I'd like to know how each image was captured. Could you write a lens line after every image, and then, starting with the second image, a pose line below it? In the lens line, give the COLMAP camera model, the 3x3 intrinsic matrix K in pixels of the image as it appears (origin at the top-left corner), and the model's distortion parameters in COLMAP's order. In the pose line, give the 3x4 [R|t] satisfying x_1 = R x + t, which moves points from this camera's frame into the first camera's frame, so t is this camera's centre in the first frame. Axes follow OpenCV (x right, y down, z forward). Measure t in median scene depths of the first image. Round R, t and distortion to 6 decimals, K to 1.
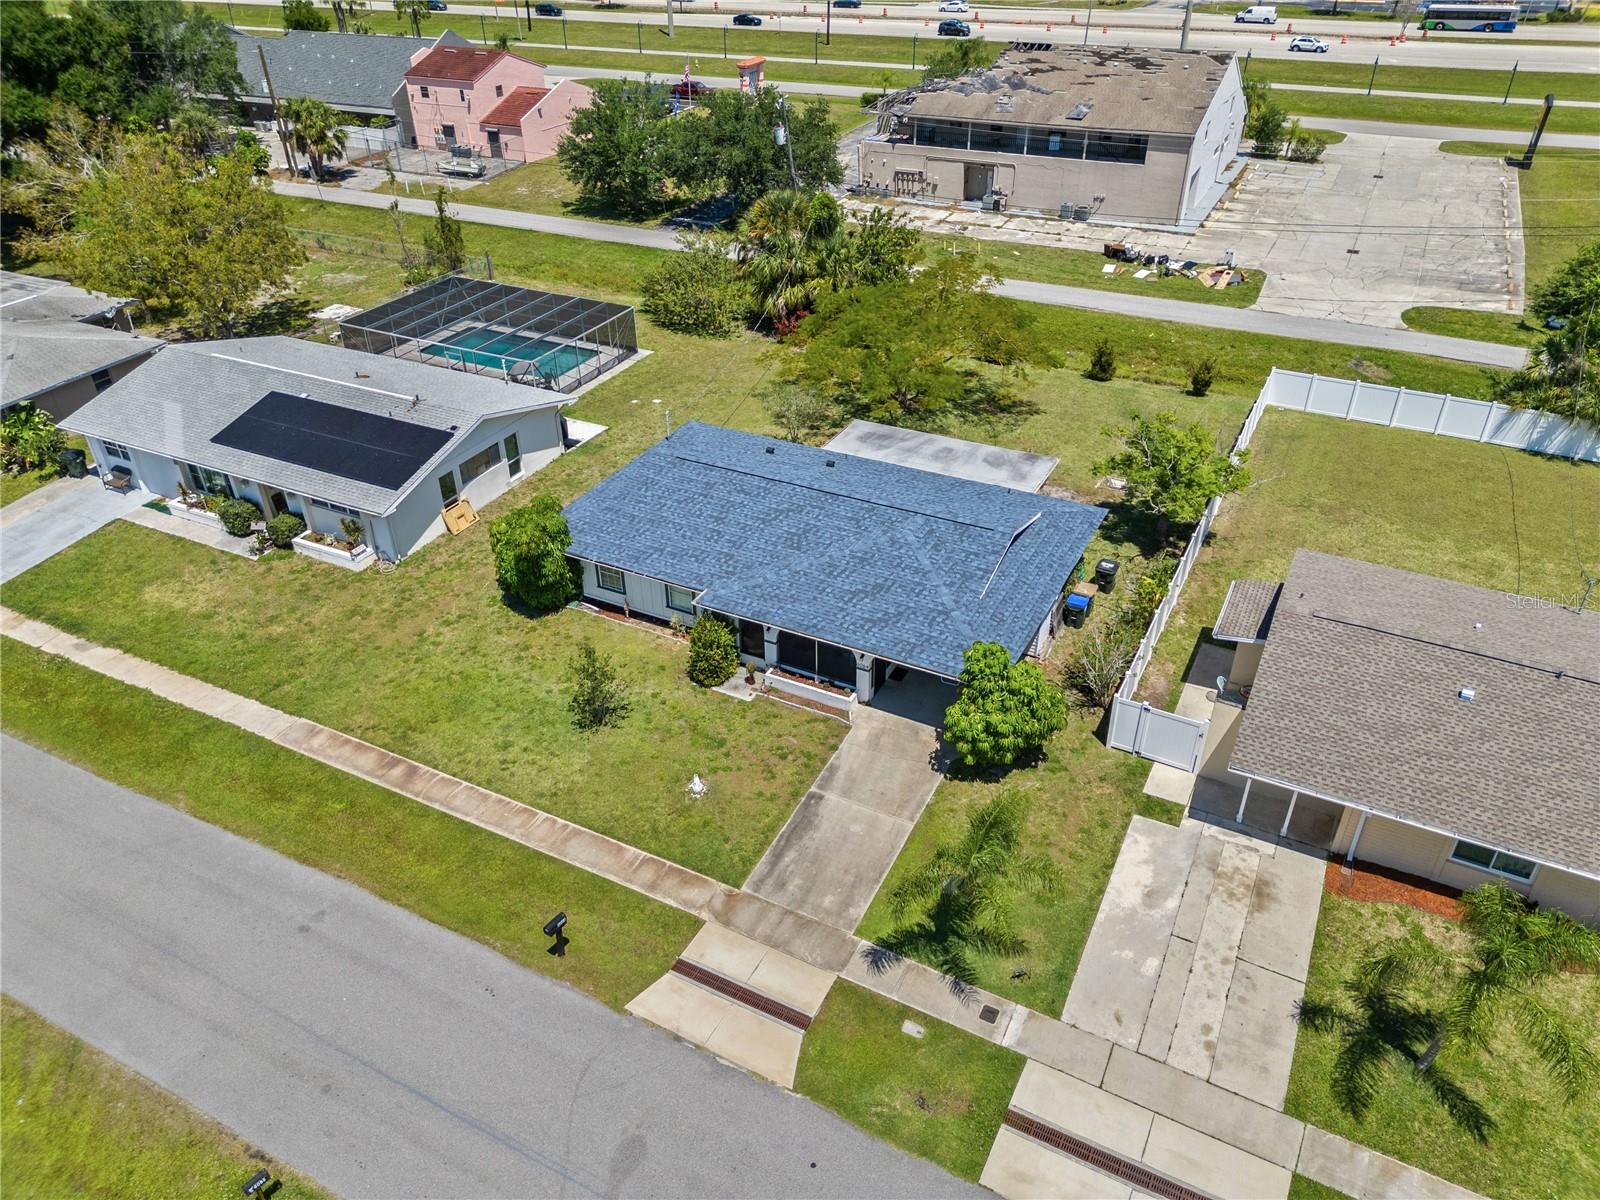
lens RADIAL K [[1121.7, 0, 800.0], [0, 1121.7, 600.0], [0, 0, 1]] dist [0.063051, -0.059151]
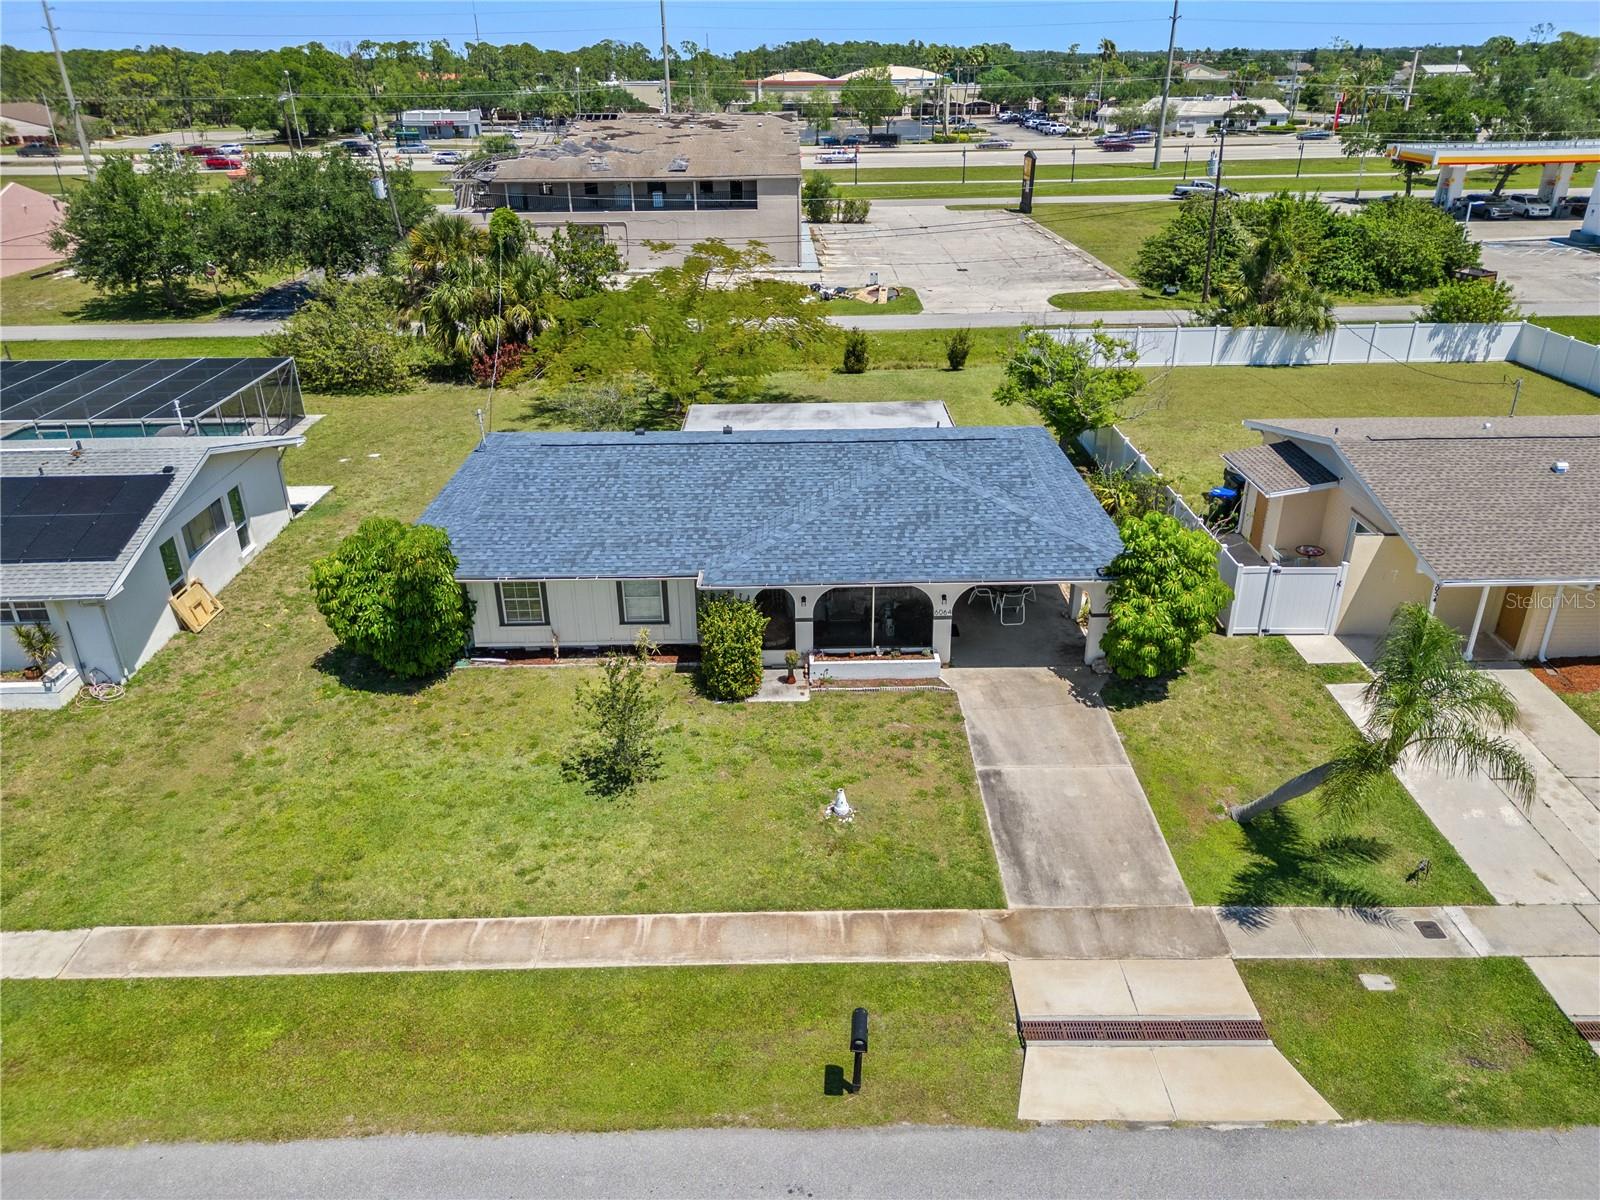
lens RADIAL K [[1121.7, 0, 800.0], [0, 1121.7, 600.0], [0, 0, 1]] dist [0.063051, -0.059151]
pose [[0.882374, -0.201585, 0.425182, -0.338592], [0.259929, 0.962027, -0.083316, 0.085518], [-0.392241, 0.184033, 0.901265, 0.334977]]
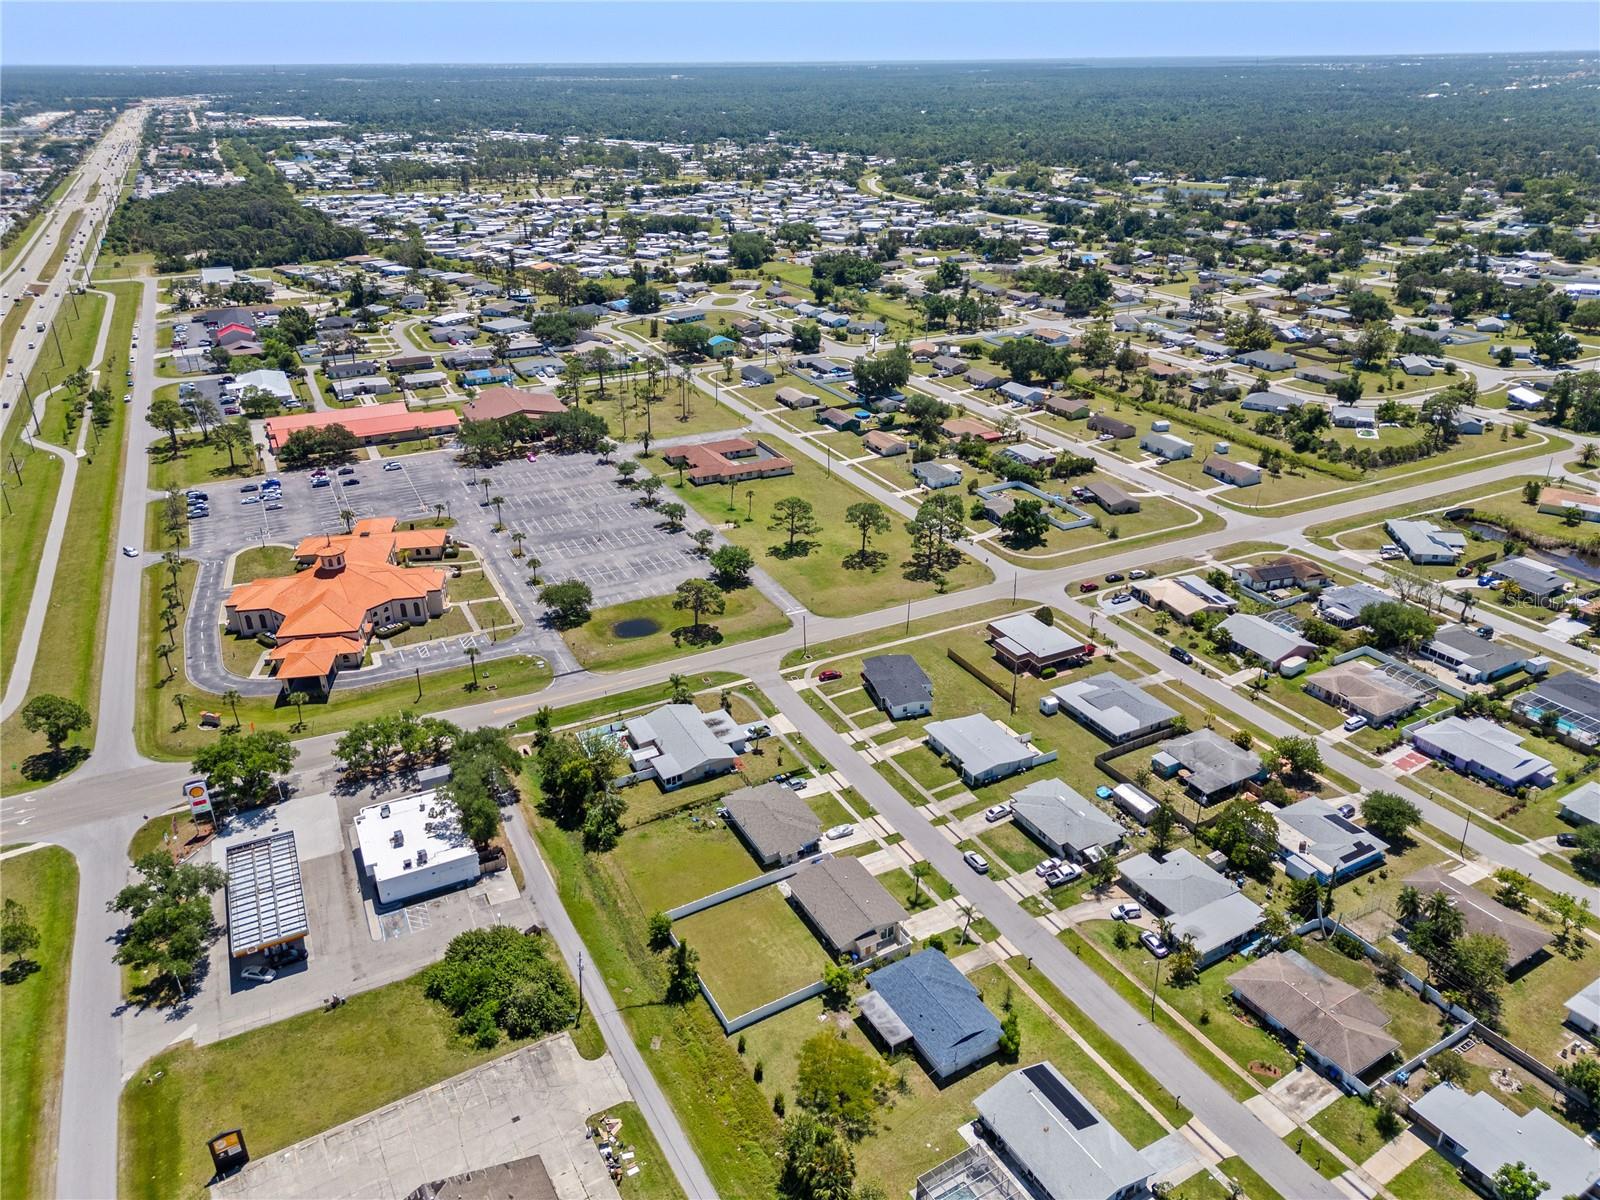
lens RADIAL K [[1121.7, 0, 800.0], [0, 1121.7, 600.0], [0, 0, 1]] dist [0.063051, -0.059151]
pose [[-0.841871, -0.218630, 0.493411, -1.273171], [0.308831, 0.554607, 0.772681, -4.226551], [-0.442580, 0.802878, -0.399388, 1.786288]]
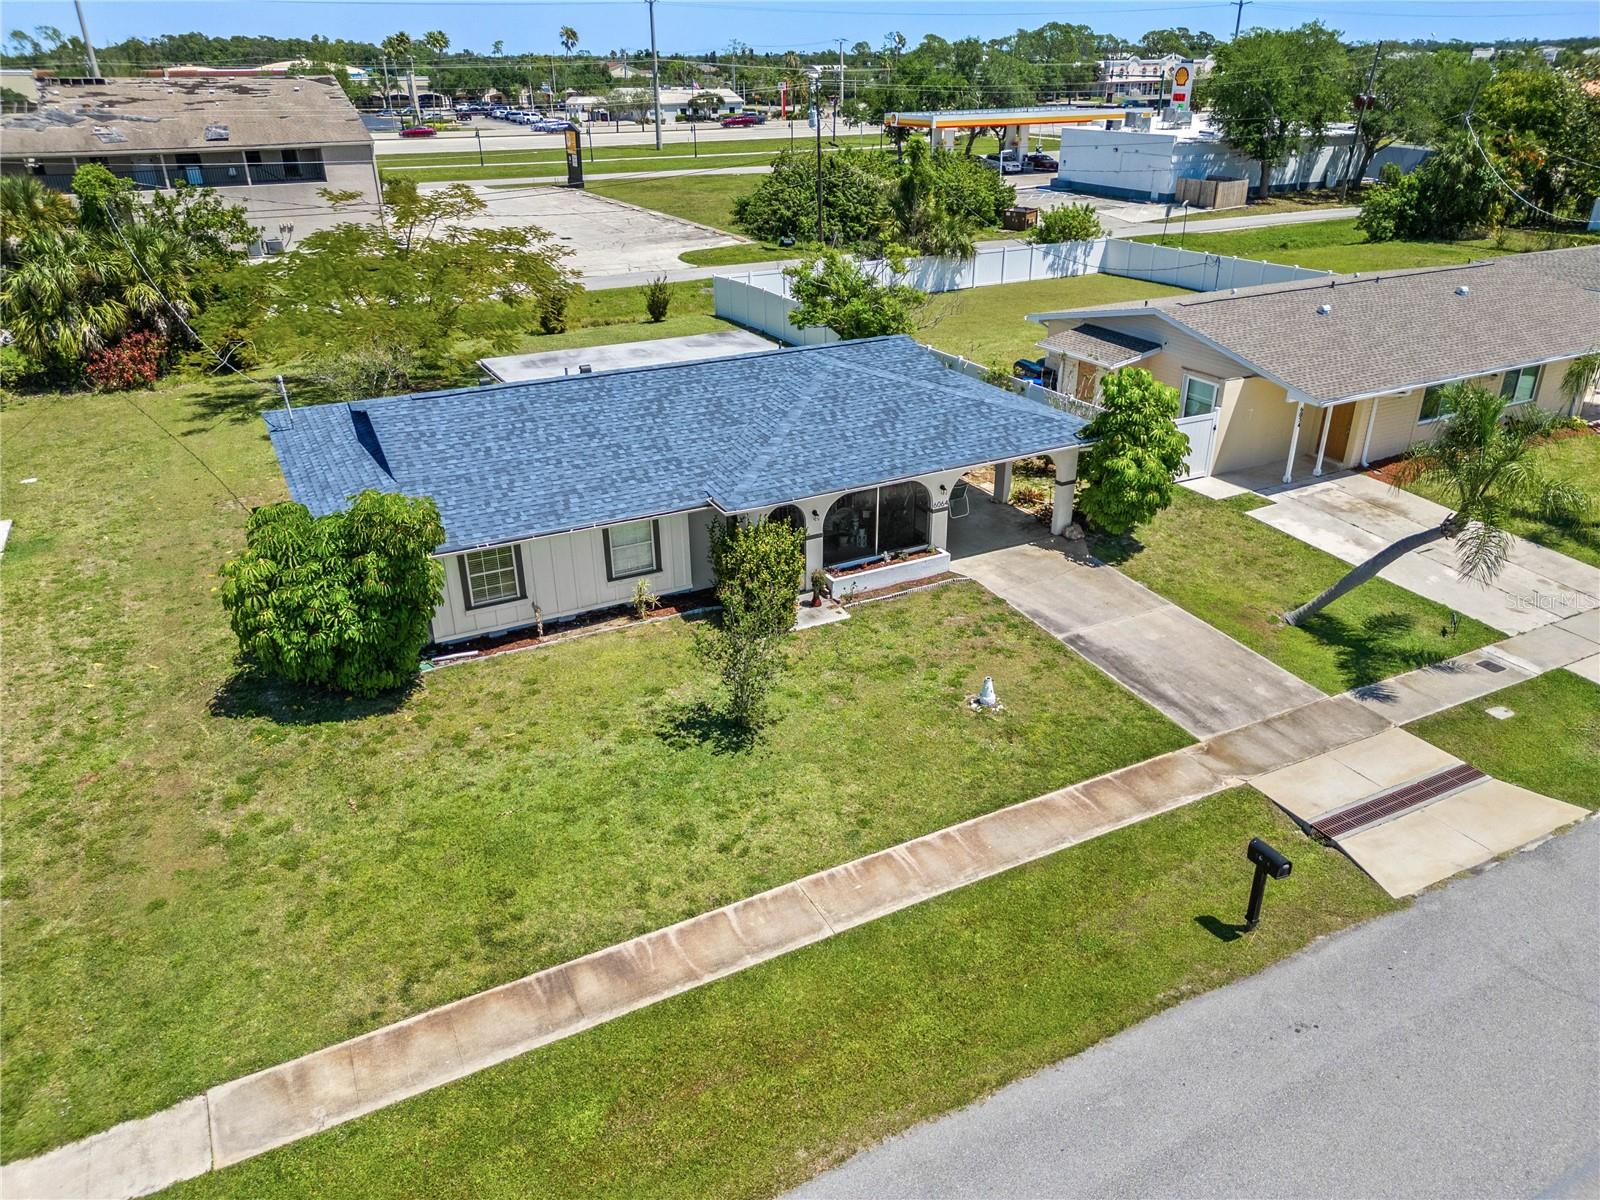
lens RADIAL K [[1121.7, 0, 800.0], [0, 1121.7, 600.0], [0, 0, 1]] dist [0.063051, -0.059151]
pose [[0.575176, -0.347902, 0.740363, -0.546111], [0.451481, 0.889736, 0.067345, 0.022488], [-0.682156, 0.295524, 0.668826, 0.562589]]
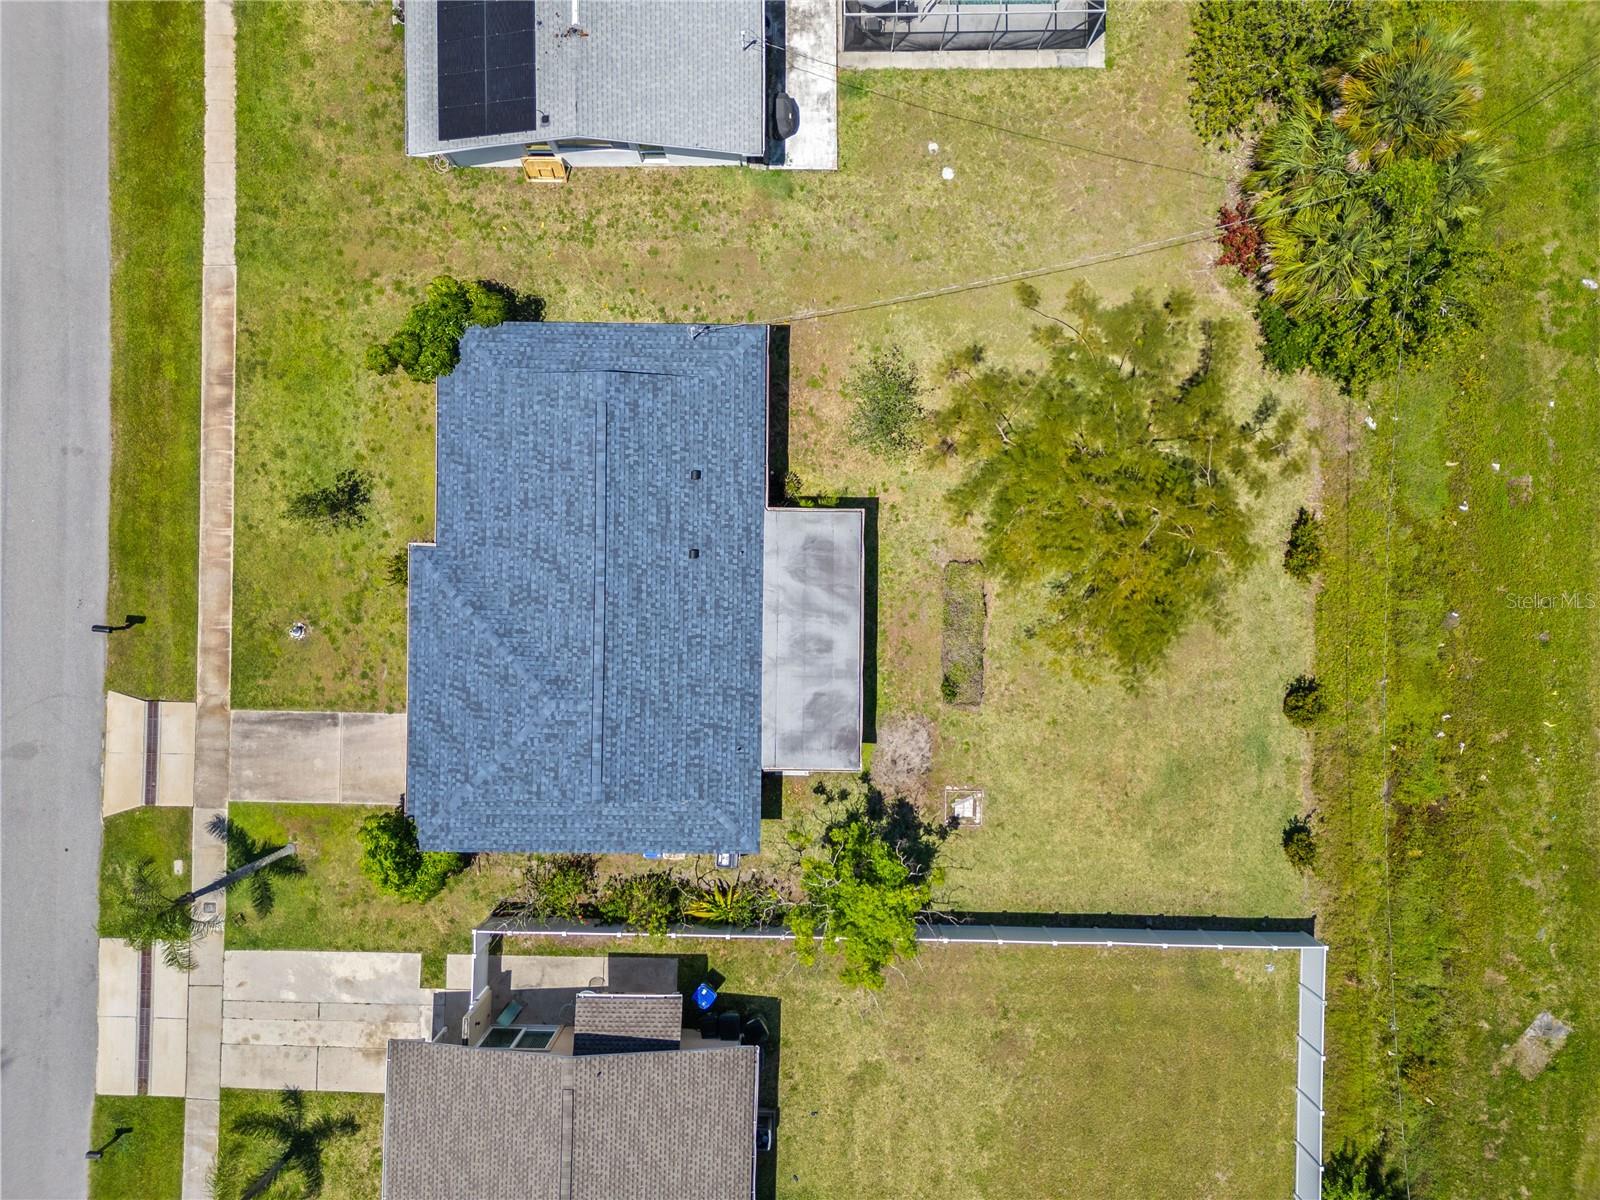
lens RADIAL K [[1121.7, 0, 800.0], [0, 1121.7, 600.0], [0, 0, 1]] dist [0.063051, -0.059151]
pose [[0.450013, 0.893022, -0.000573, 0.113986], [-0.488849, 0.246879, 0.836706, -1.037633], [0.747339, -0.376248, 0.547652, 0.667087]]
